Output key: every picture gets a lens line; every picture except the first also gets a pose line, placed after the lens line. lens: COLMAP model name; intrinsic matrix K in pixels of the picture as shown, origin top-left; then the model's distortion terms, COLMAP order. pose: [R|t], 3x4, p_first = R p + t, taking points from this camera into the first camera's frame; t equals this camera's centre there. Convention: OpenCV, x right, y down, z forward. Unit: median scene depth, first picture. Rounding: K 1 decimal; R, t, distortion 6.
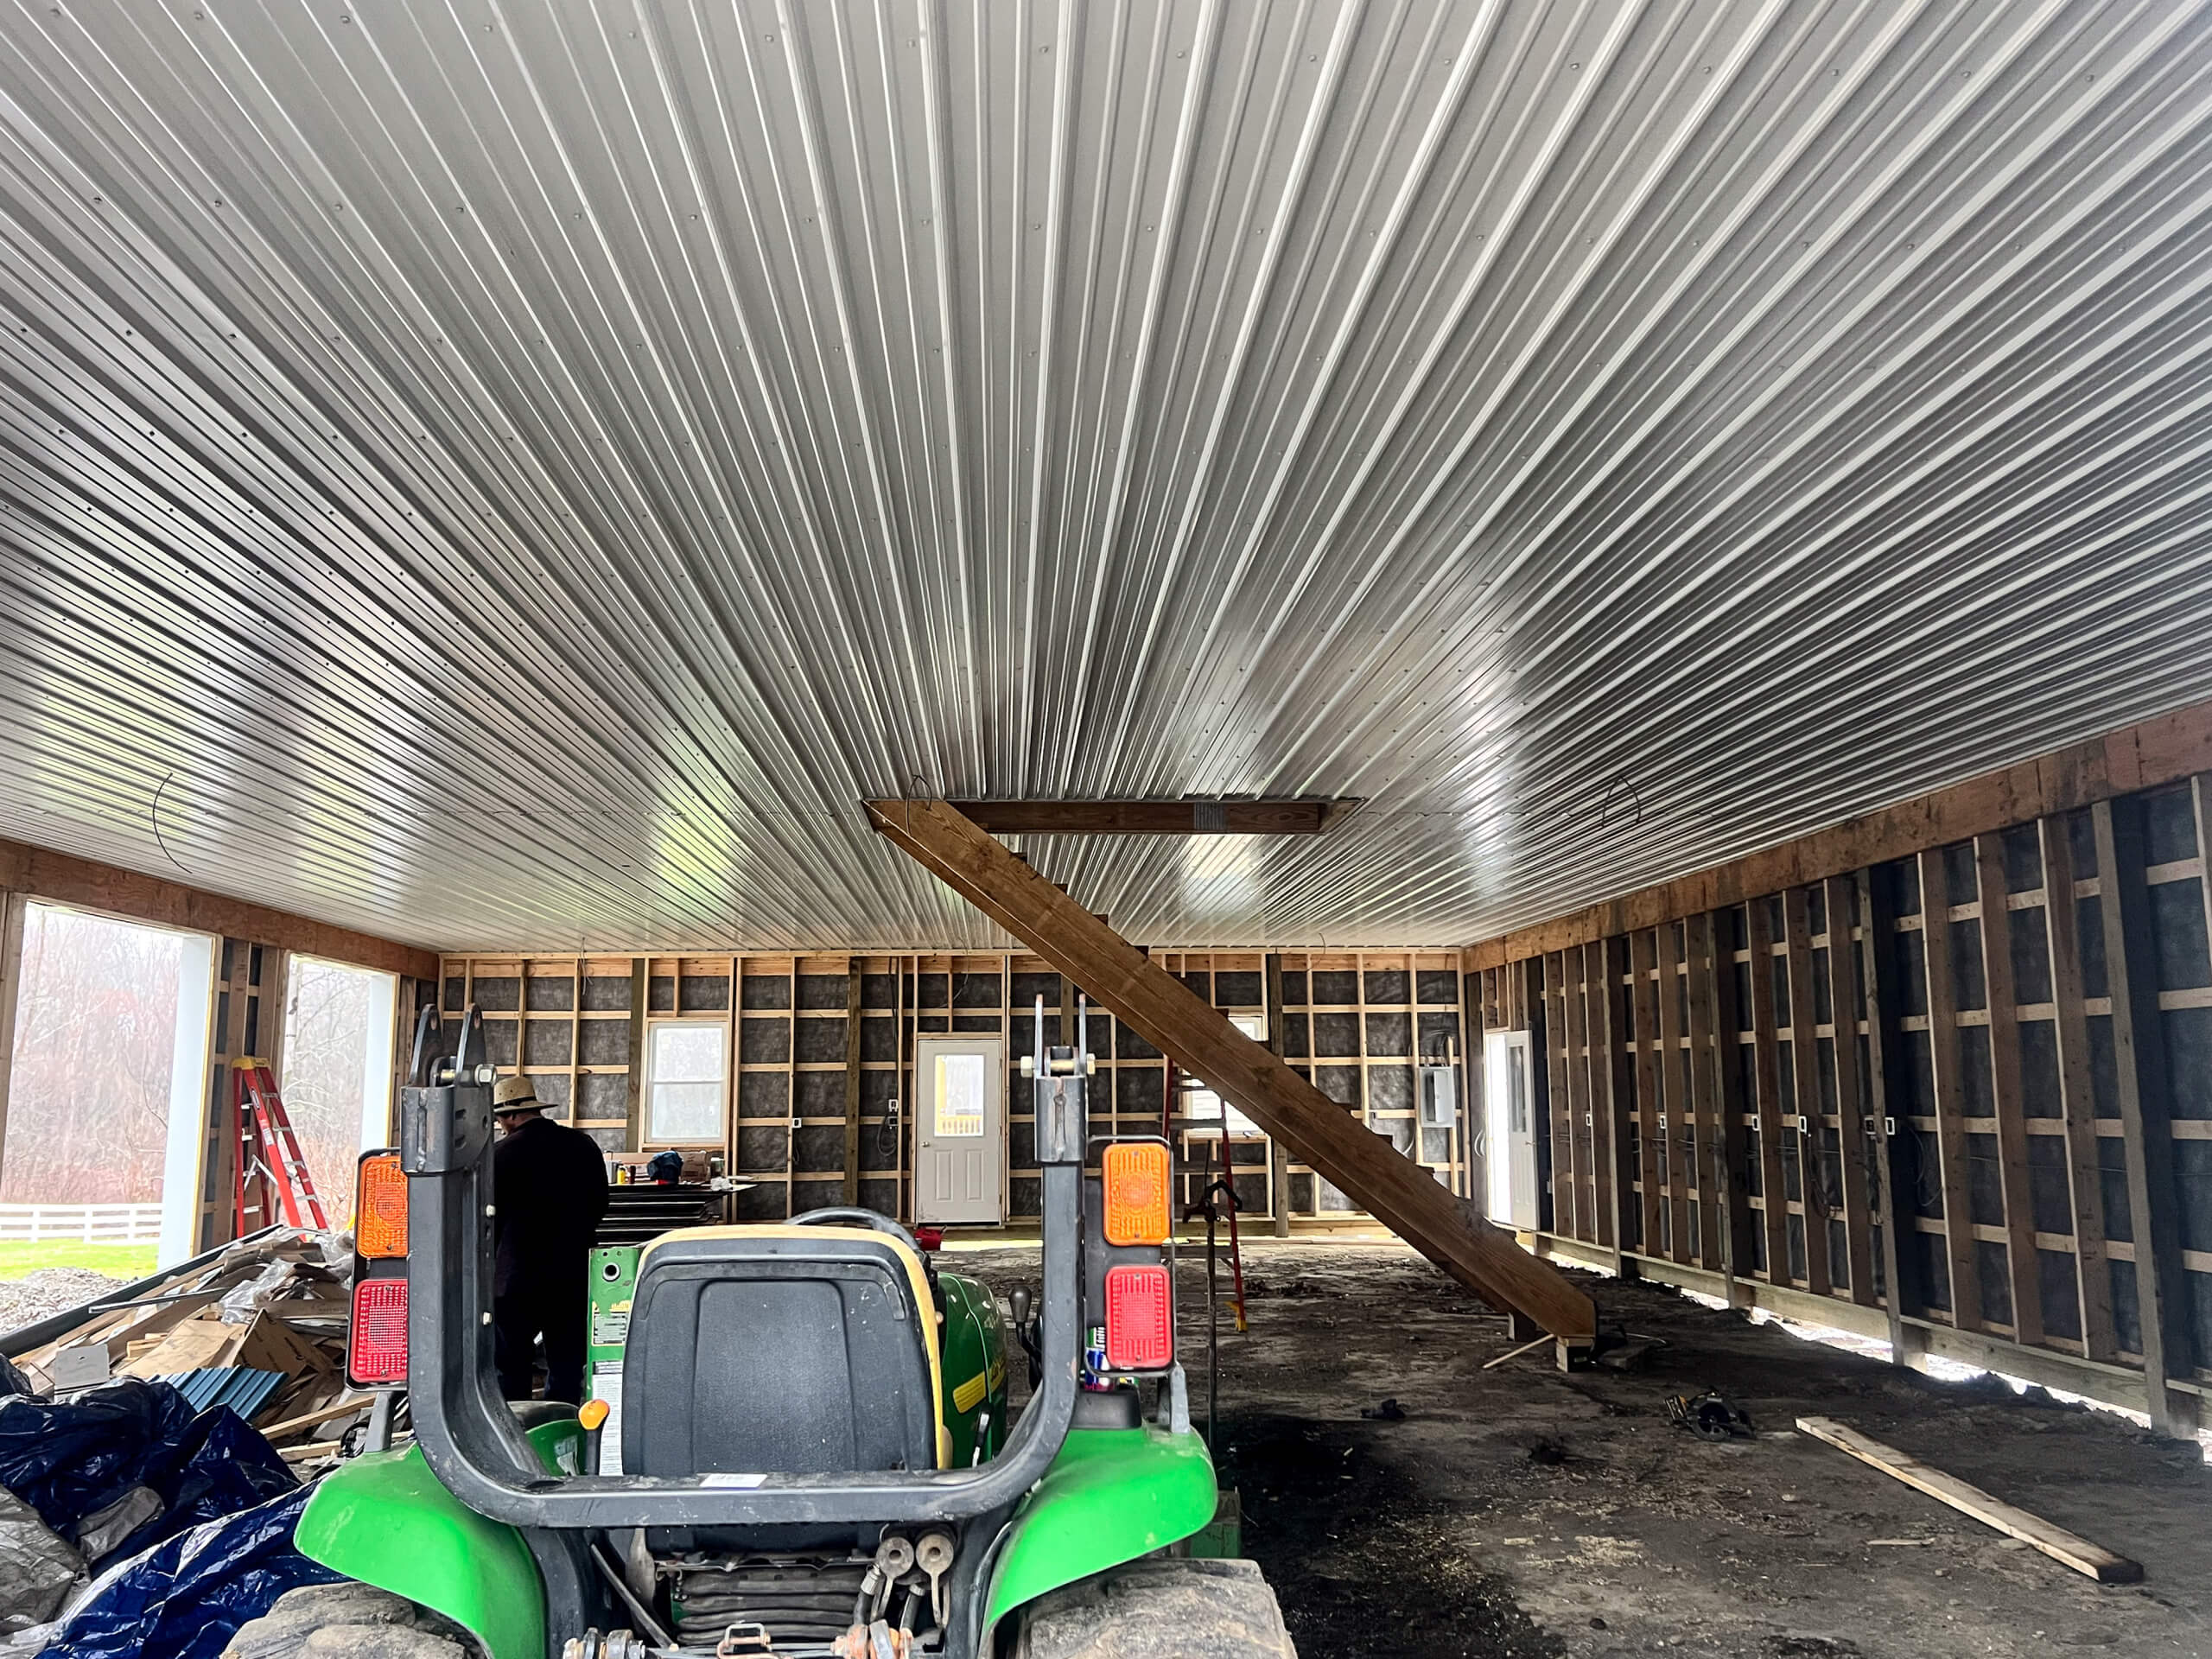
lens RADIAL K [[1775.4, 0, 1106.0], [0, 1775.4, 829.5], [0, 0, 1]] dist [-0.000765, -0.000310]
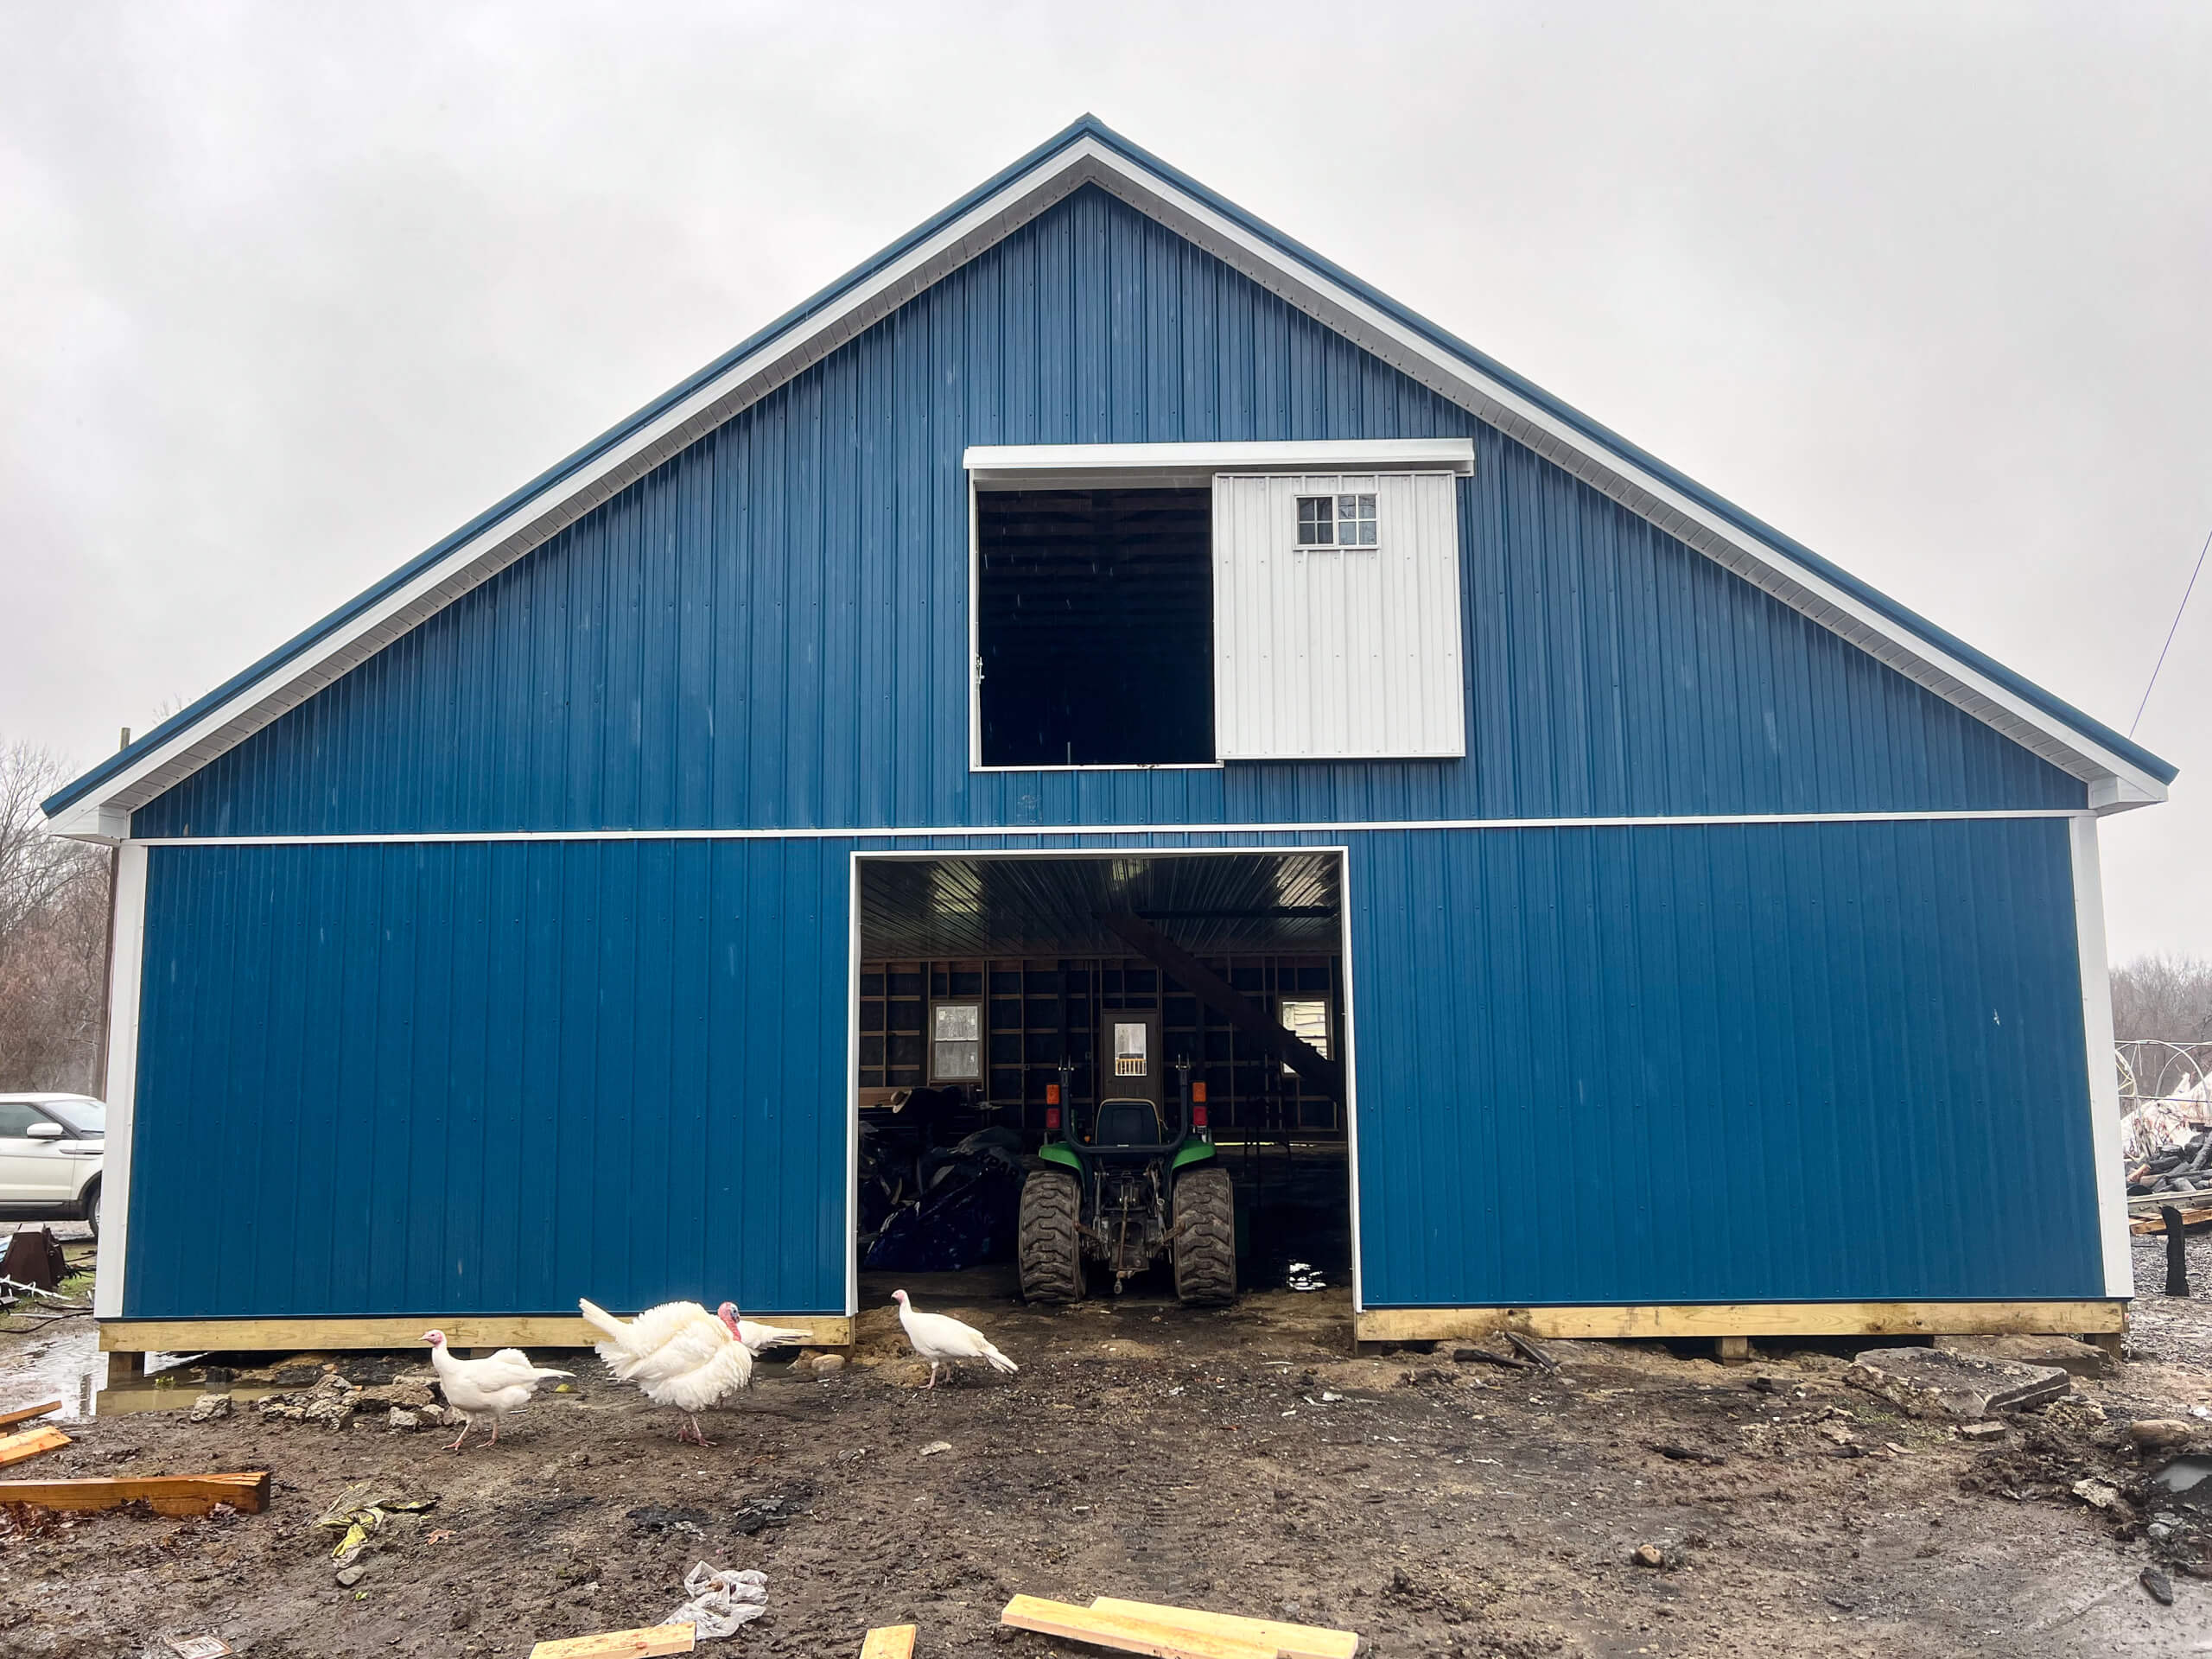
lens RADIAL K [[1775.4, 0, 1106.0], [0, 1775.4, 829.5], [0, 0, 1]] dist [-0.000765, -0.000310]
pose [[0.996718, -0.009118, -0.080438, 0.022299], [0.011979, 0.999310, 0.035158, -0.096348], [0.080062, -0.036006, 0.996139, -0.535821]]
